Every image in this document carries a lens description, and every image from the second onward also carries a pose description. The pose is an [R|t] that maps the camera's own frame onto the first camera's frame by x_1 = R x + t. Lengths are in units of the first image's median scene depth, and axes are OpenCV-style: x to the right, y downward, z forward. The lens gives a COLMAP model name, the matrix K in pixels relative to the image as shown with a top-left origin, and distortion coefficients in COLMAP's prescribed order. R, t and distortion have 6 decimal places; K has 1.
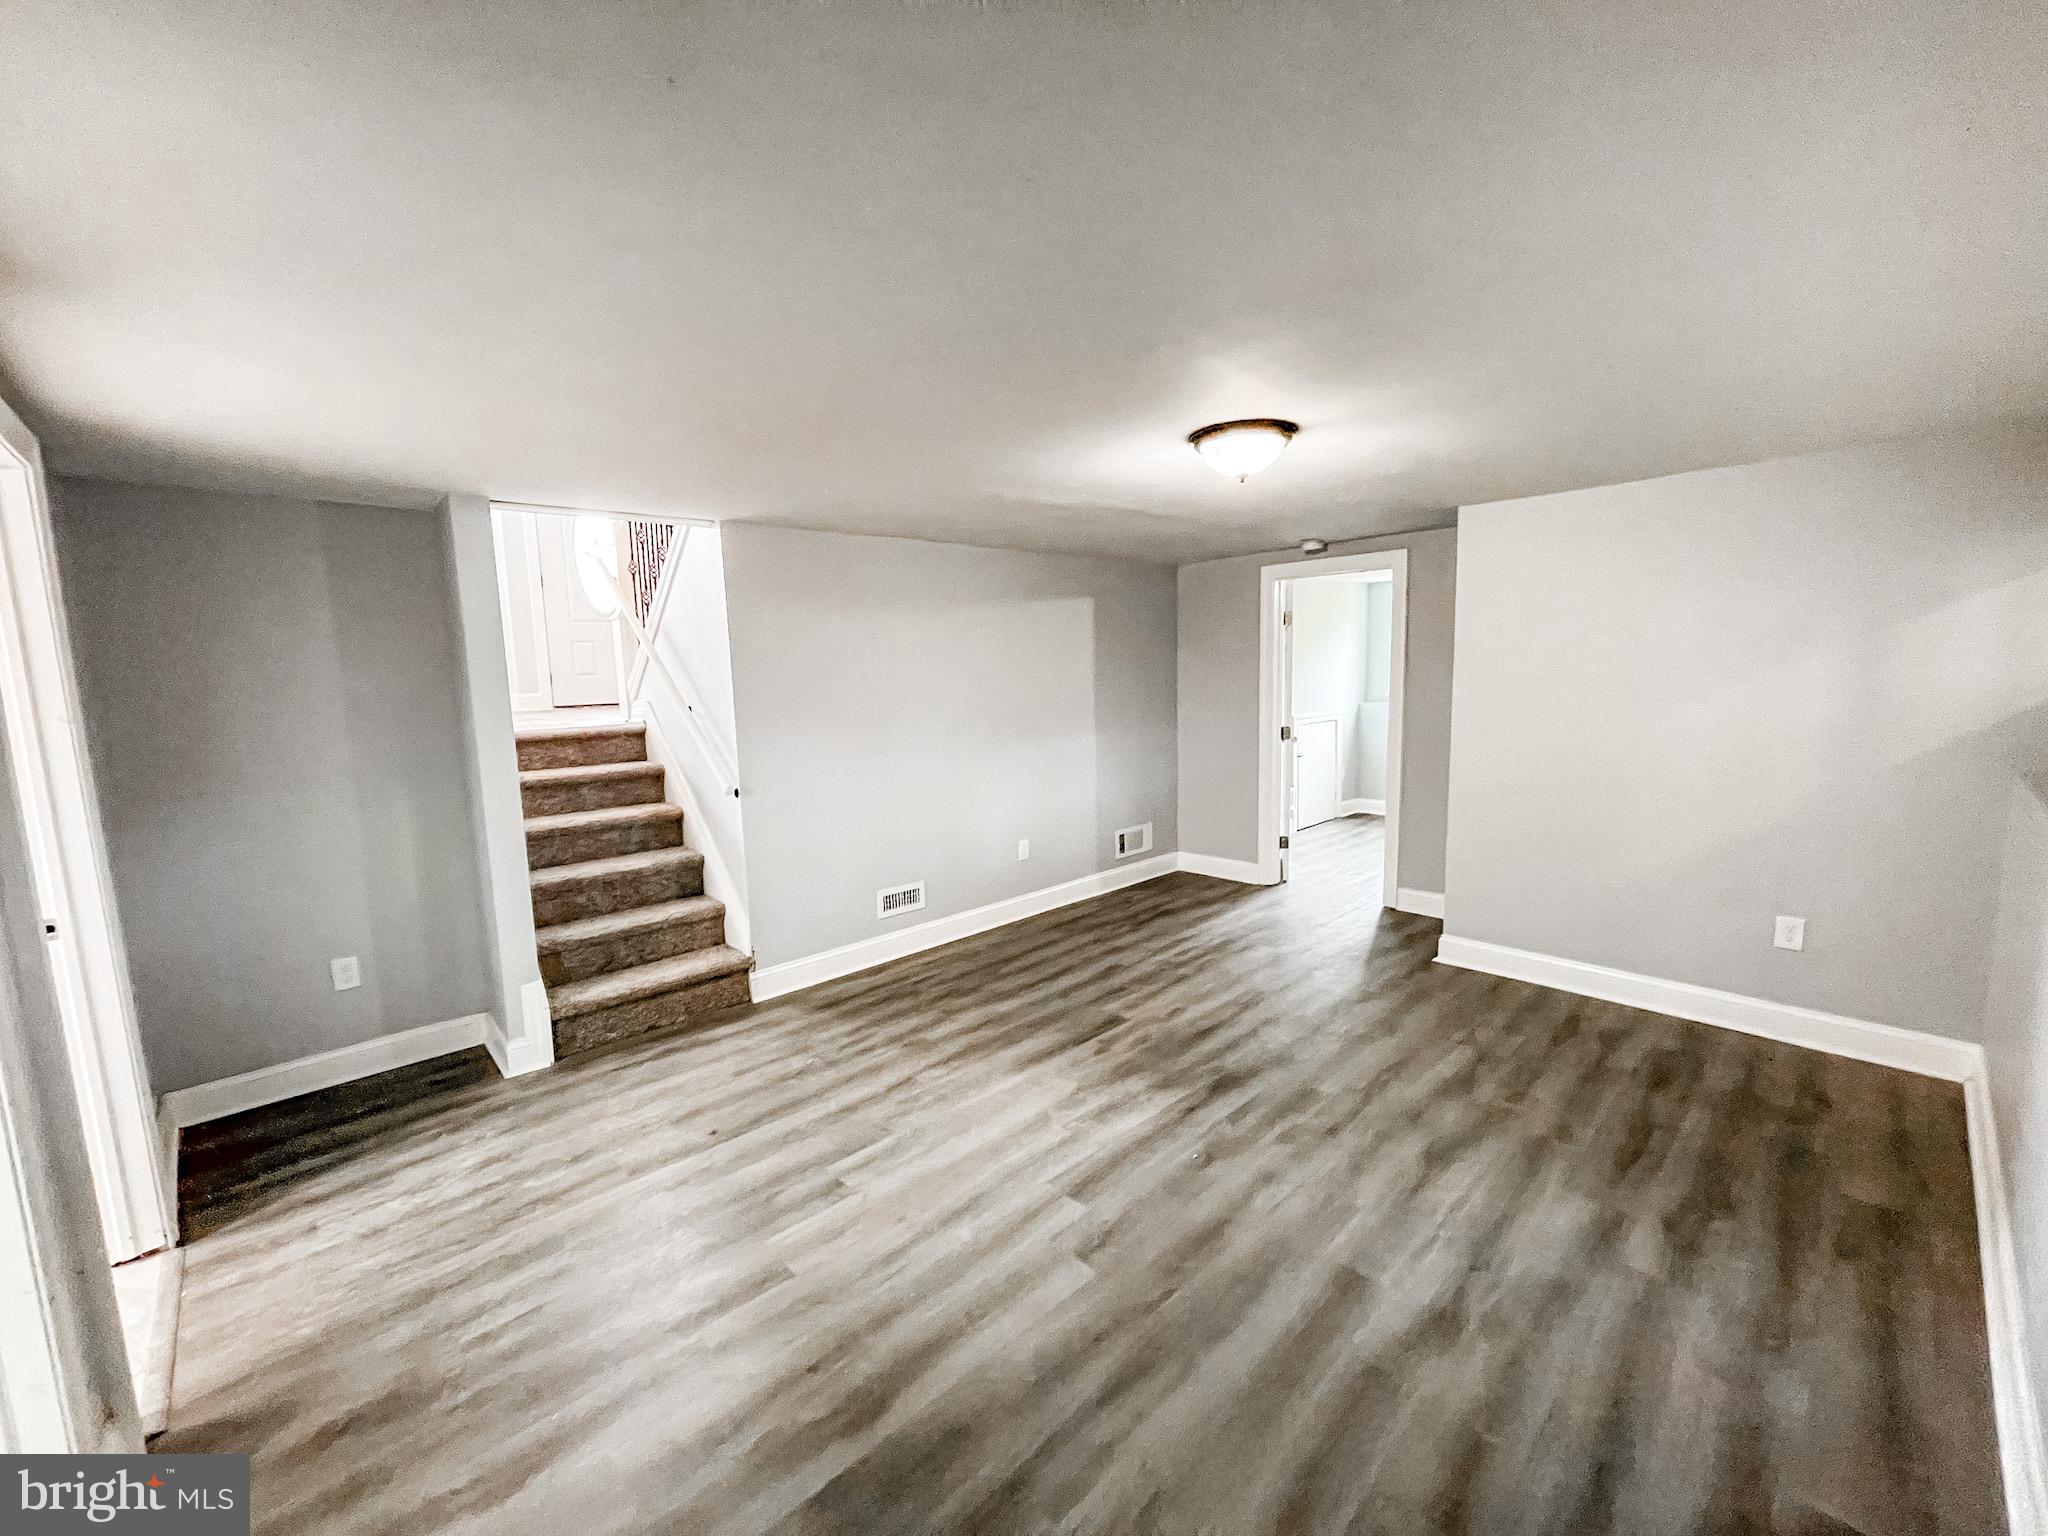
lens RADIAL K [[829.2, 0, 1022.7], [0, 829.2, 771.9], [0, 0, 1]] dist [-0.000880, 0.000201]
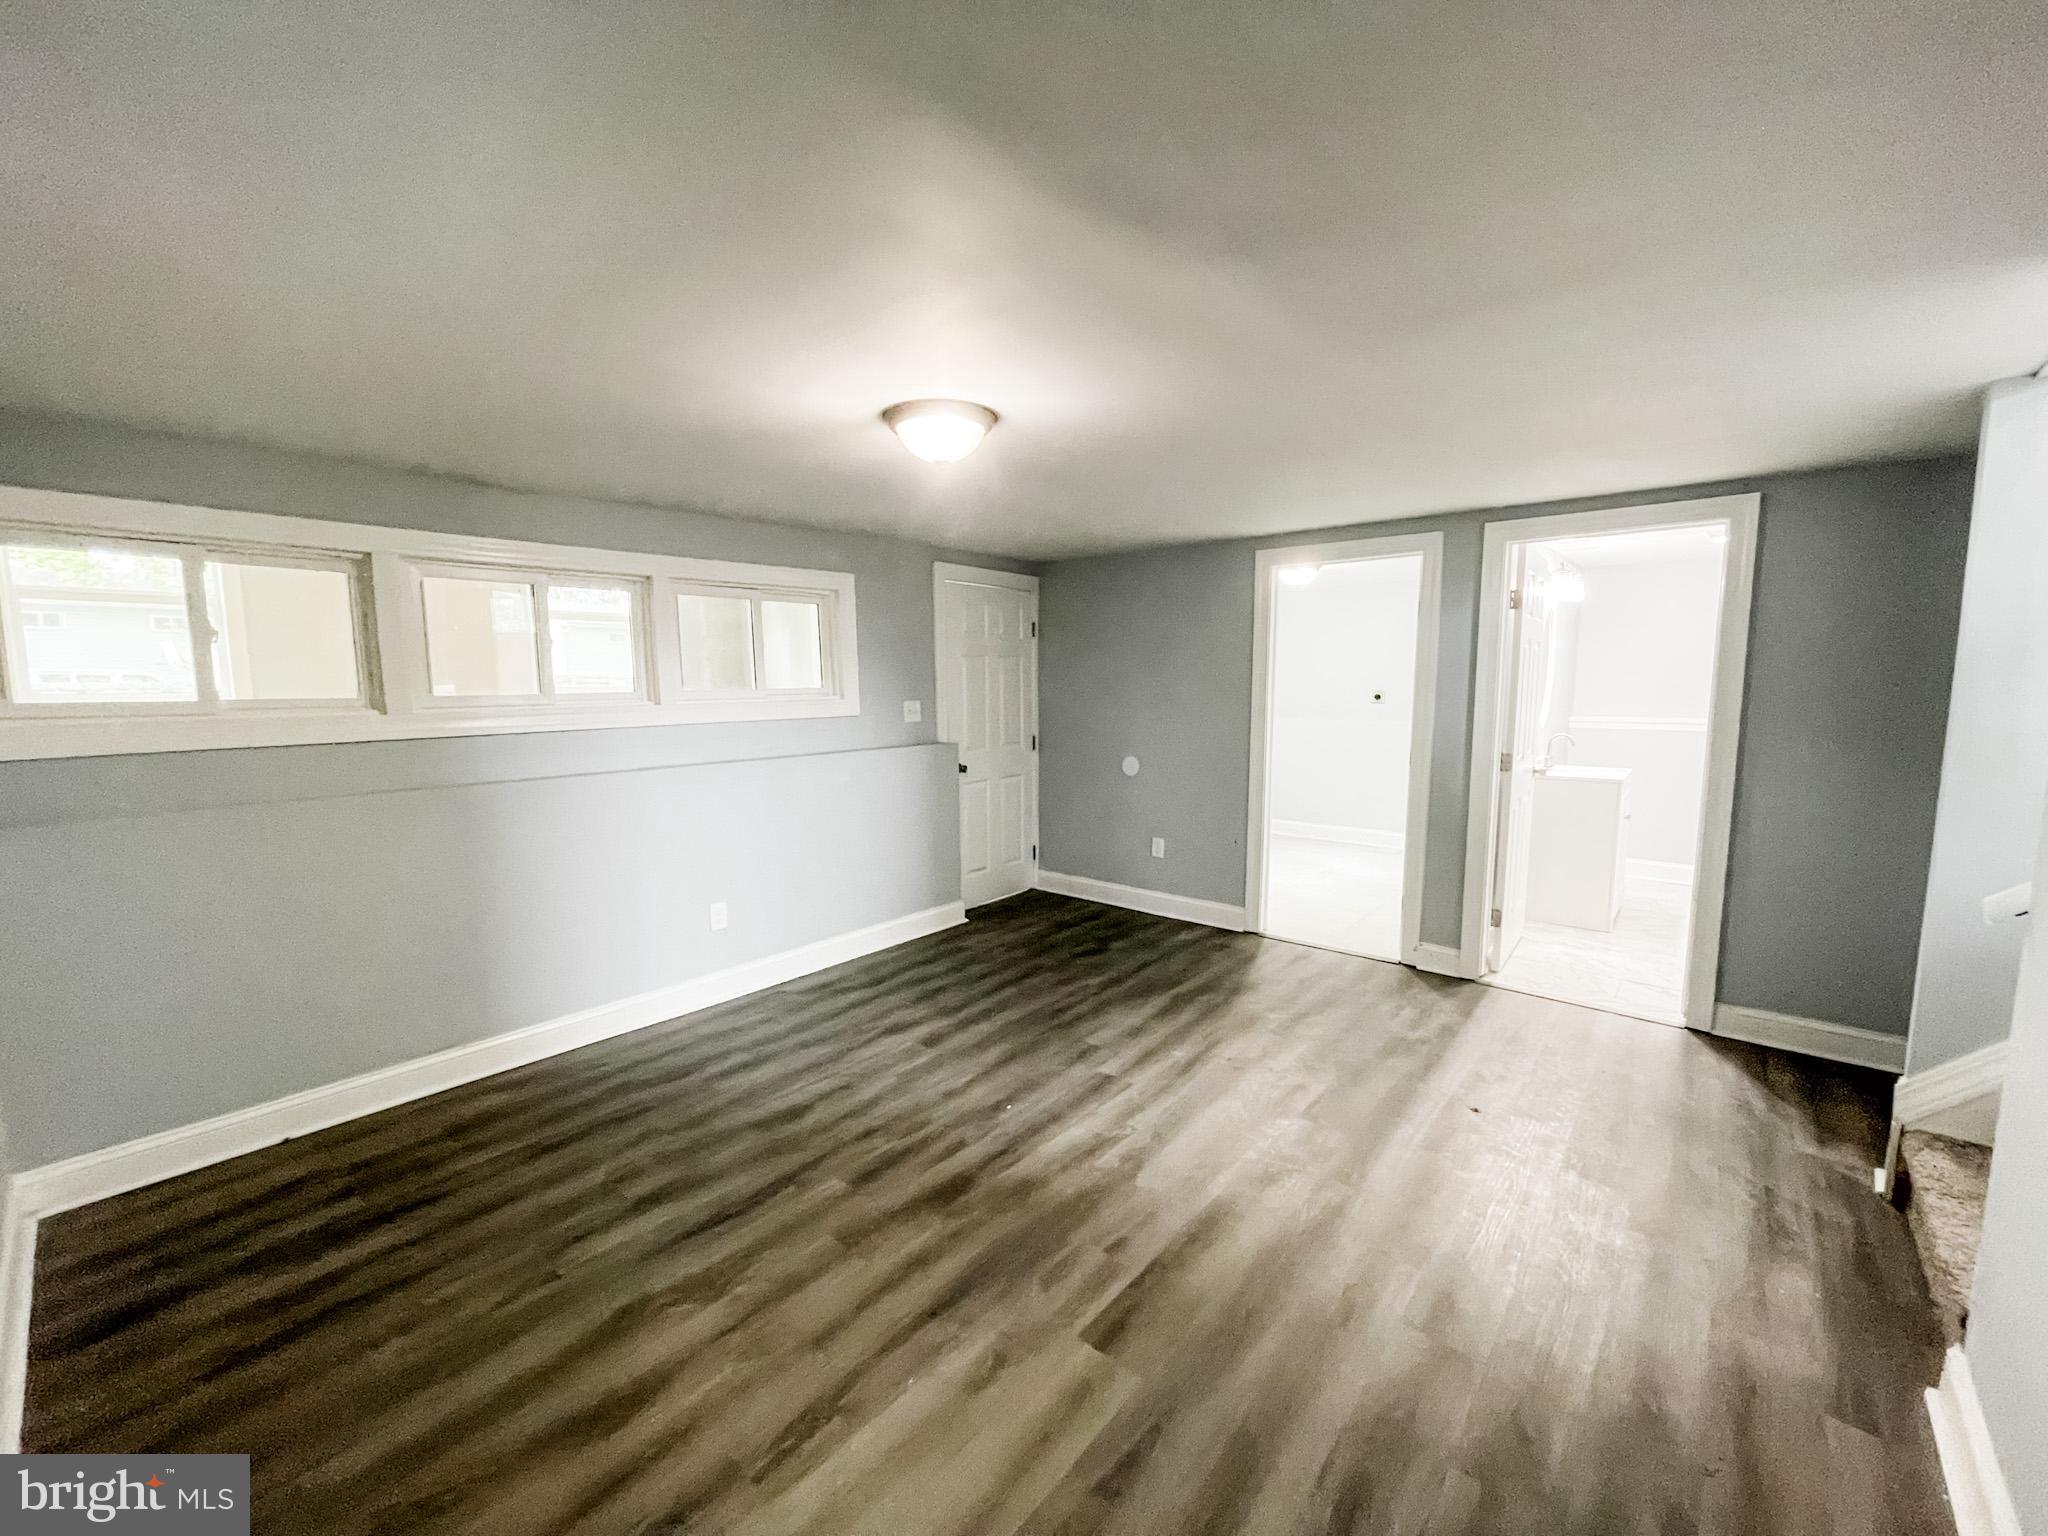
lens RADIAL K [[829.2, 0, 1024.2], [0, 829.2, 773.2], [0, 0, 1]] dist [-0.000880, 0.000201]
pose [[-0.994212, 0.044970, -0.097567, 0.253462], [0.020044, 0.969874, 0.242780, -0.218461], [0.105545, 0.239420, -0.965162, 1.806869]]
